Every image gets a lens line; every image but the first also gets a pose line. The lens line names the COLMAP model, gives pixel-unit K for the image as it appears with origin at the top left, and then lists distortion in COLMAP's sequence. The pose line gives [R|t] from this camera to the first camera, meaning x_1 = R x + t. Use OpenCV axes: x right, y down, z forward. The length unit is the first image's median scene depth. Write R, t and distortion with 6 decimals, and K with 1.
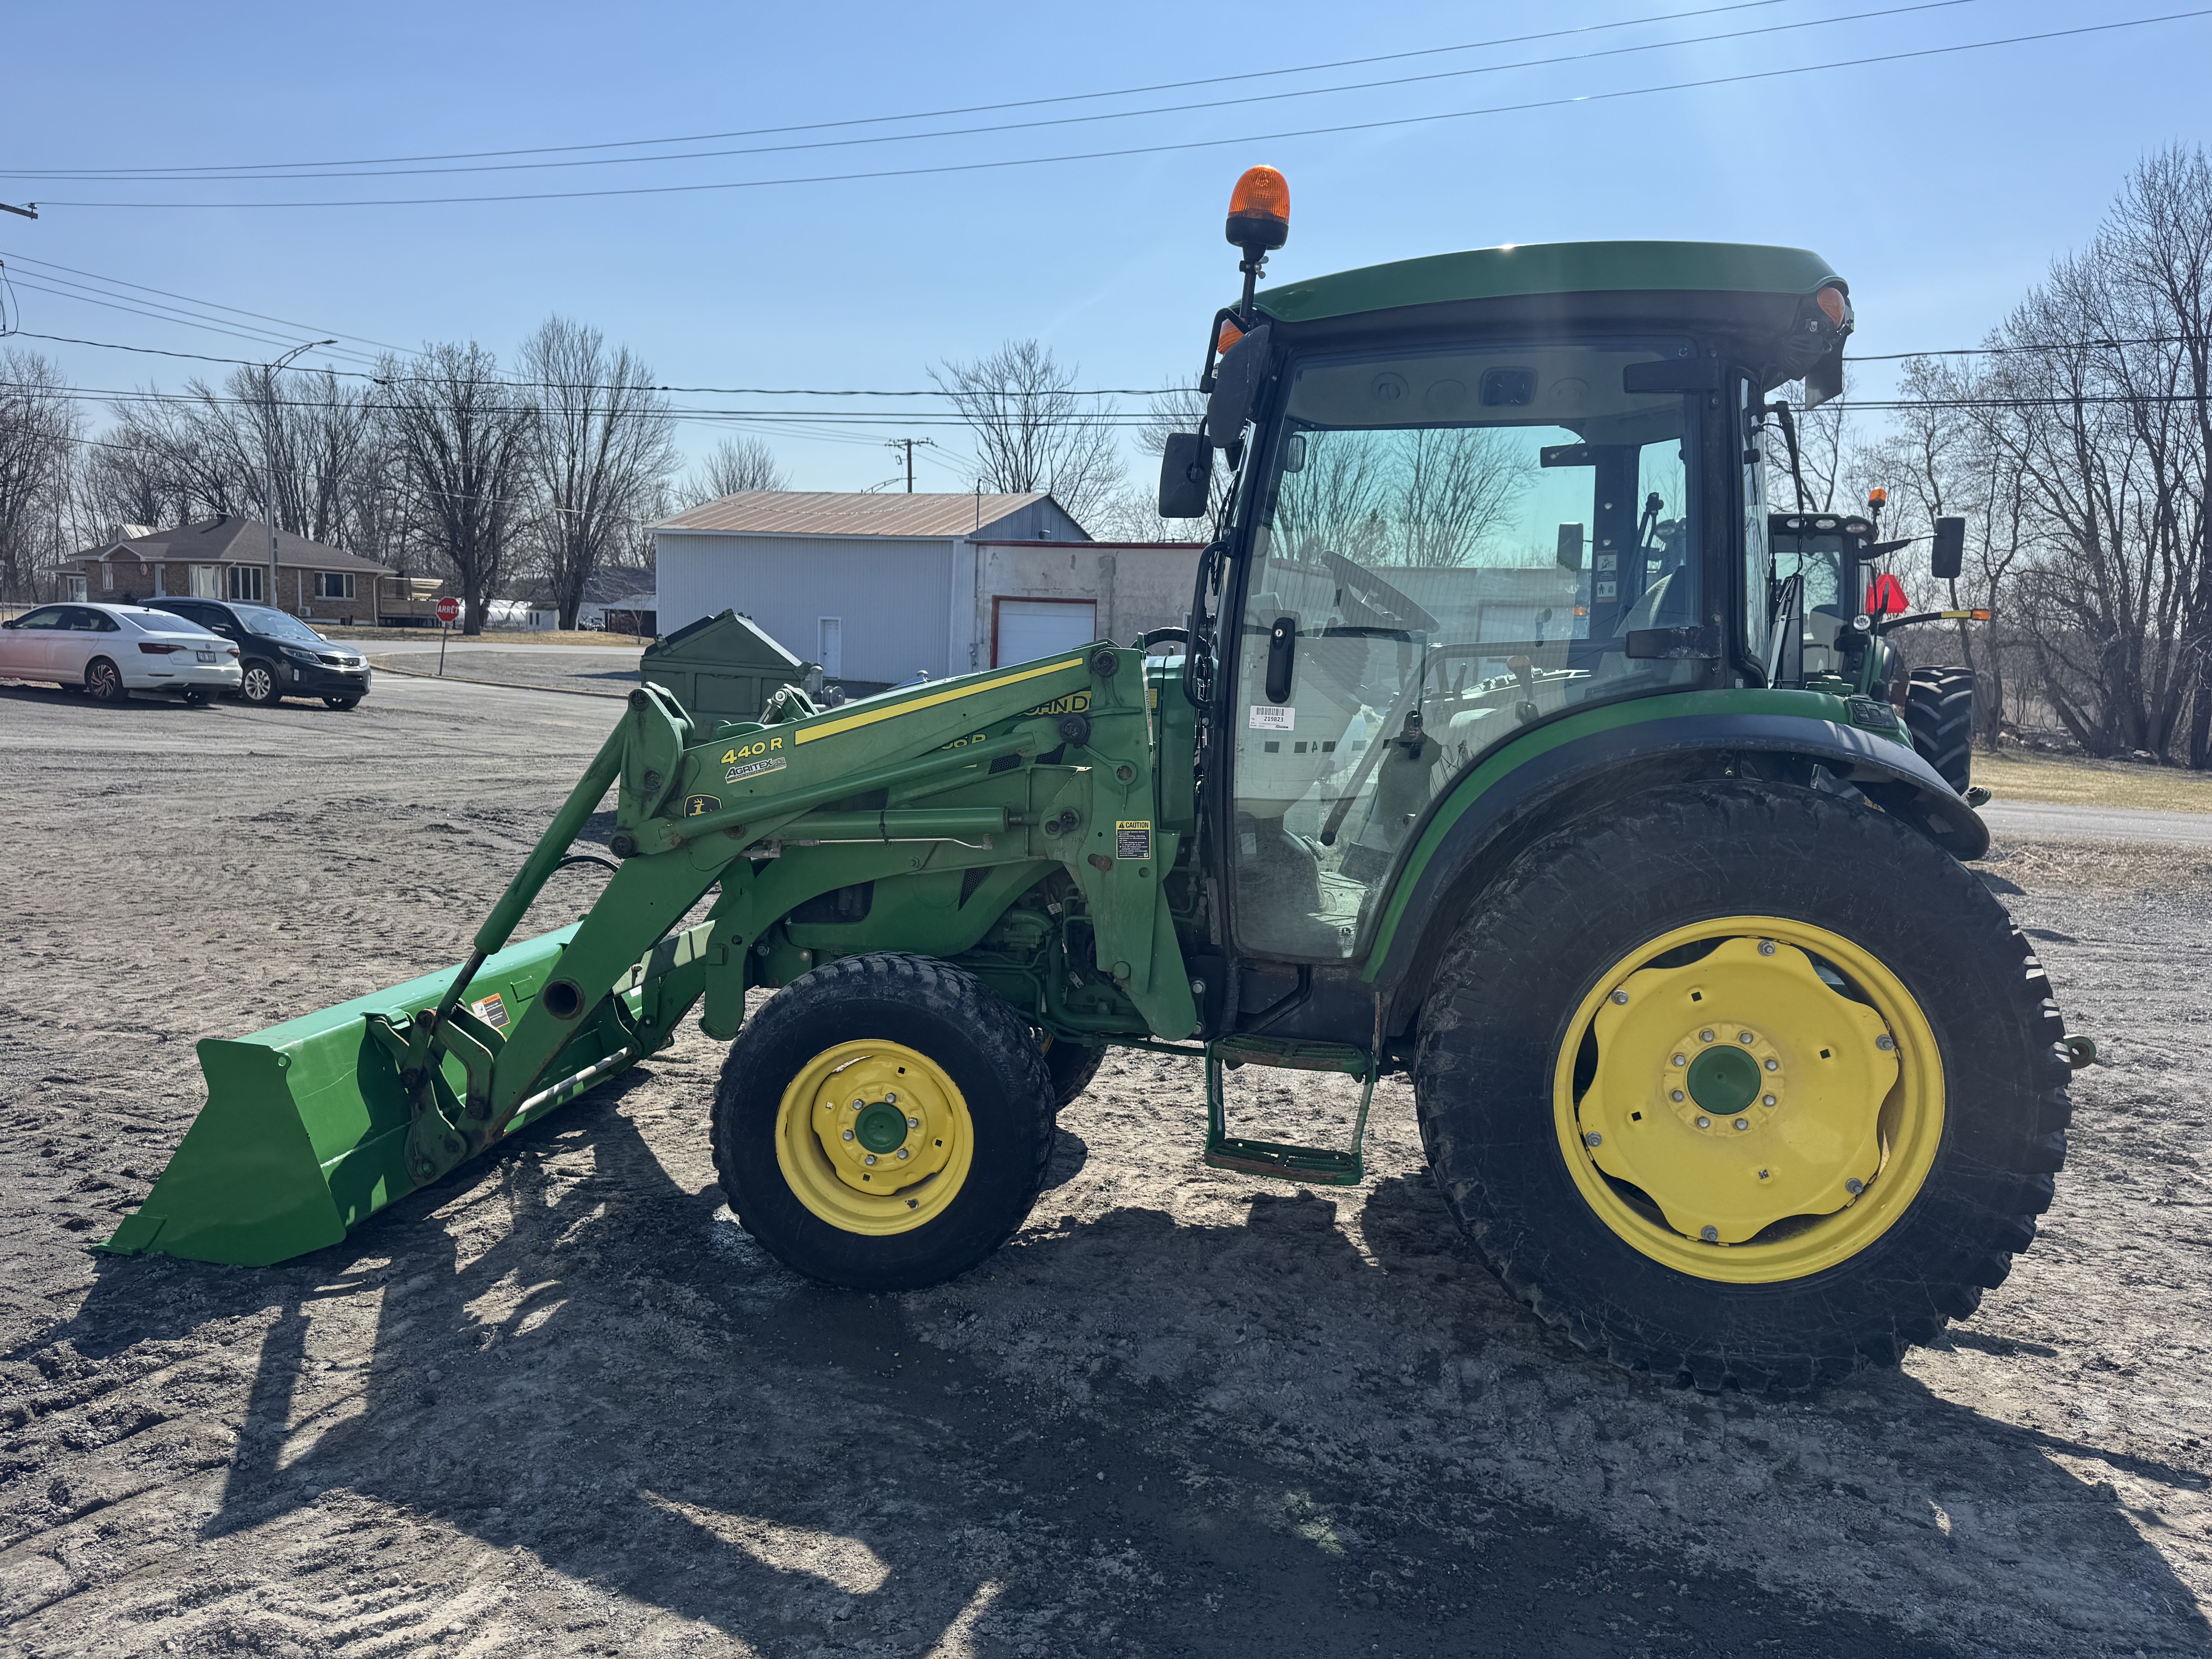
lens RADIAL K [[1567.6, 0, 1106.3], [0, 1567.6, 818.8], [0, 0, 1]] dist [0.041202, -0.049255]
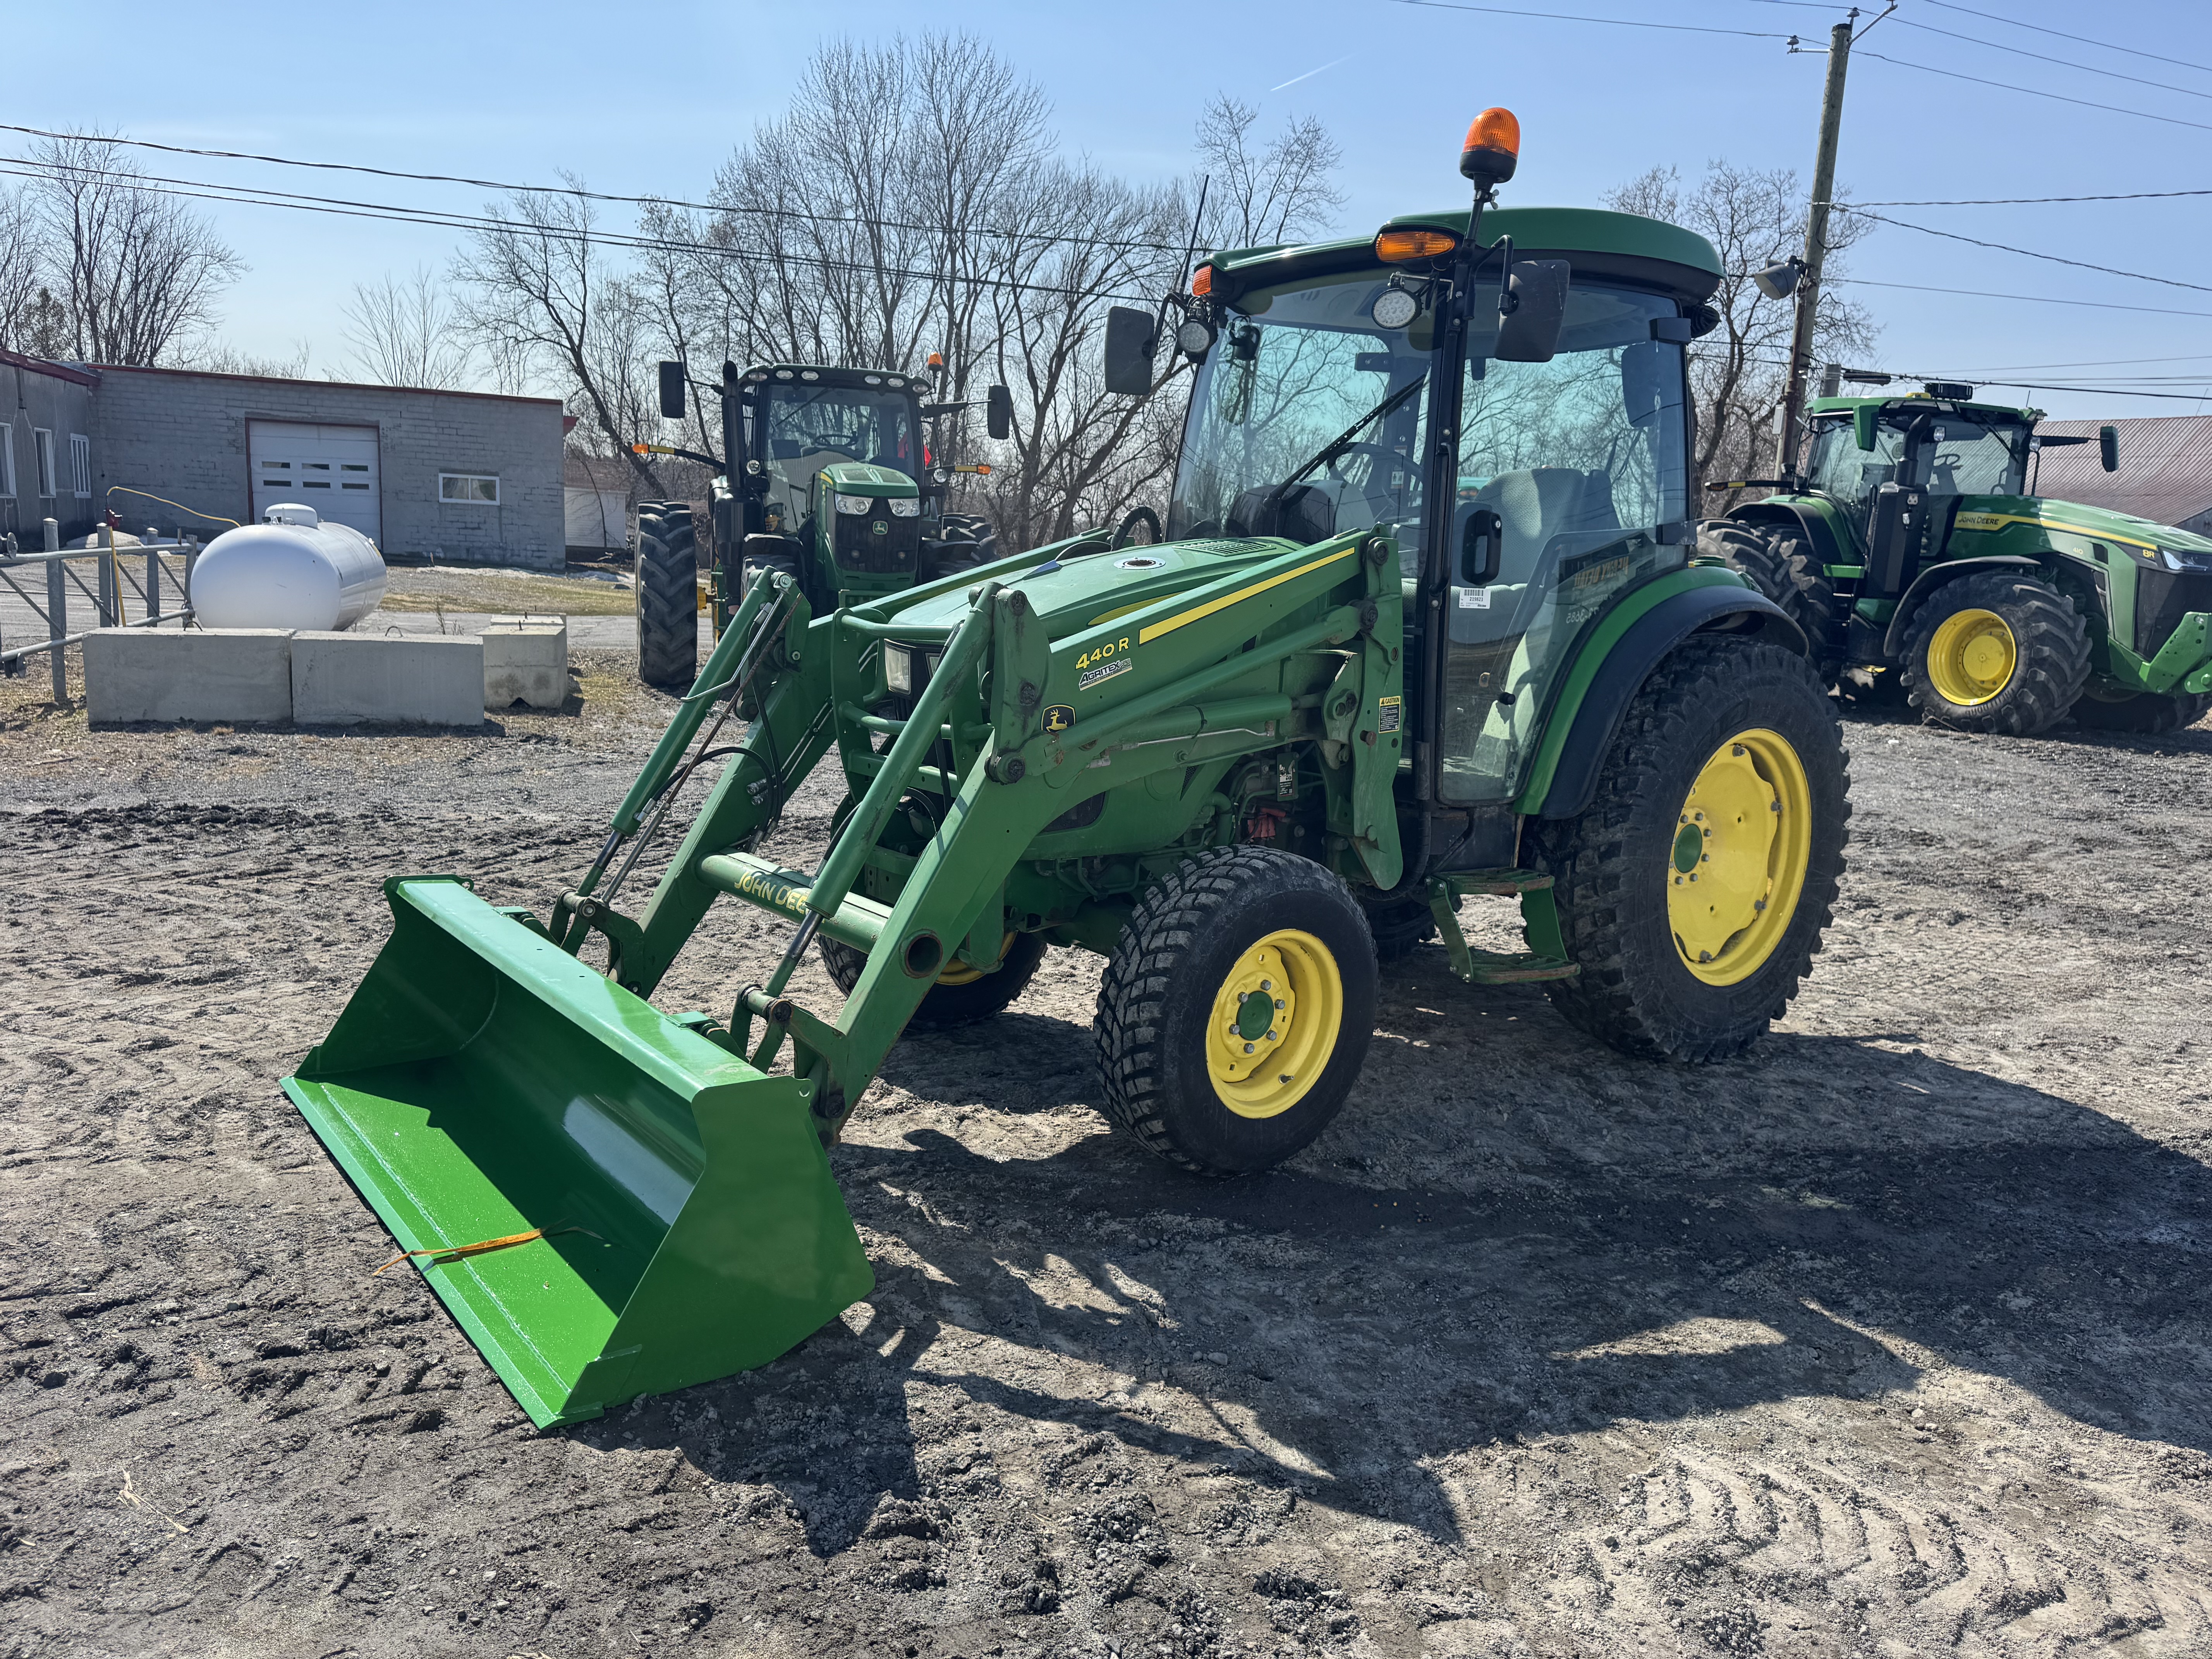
lens RADIAL K [[1567.6, 0, 1101.9], [0, 1567.6, 811.7], [0, 0, 1]] dist [0.041202, -0.049255]
pose [[0.710404, -0.125854, 0.692450, -1.021031], [0.052422, 0.990611, 0.126264, -0.078190], [-0.701839, -0.053399, 0.710331, 0.396908]]
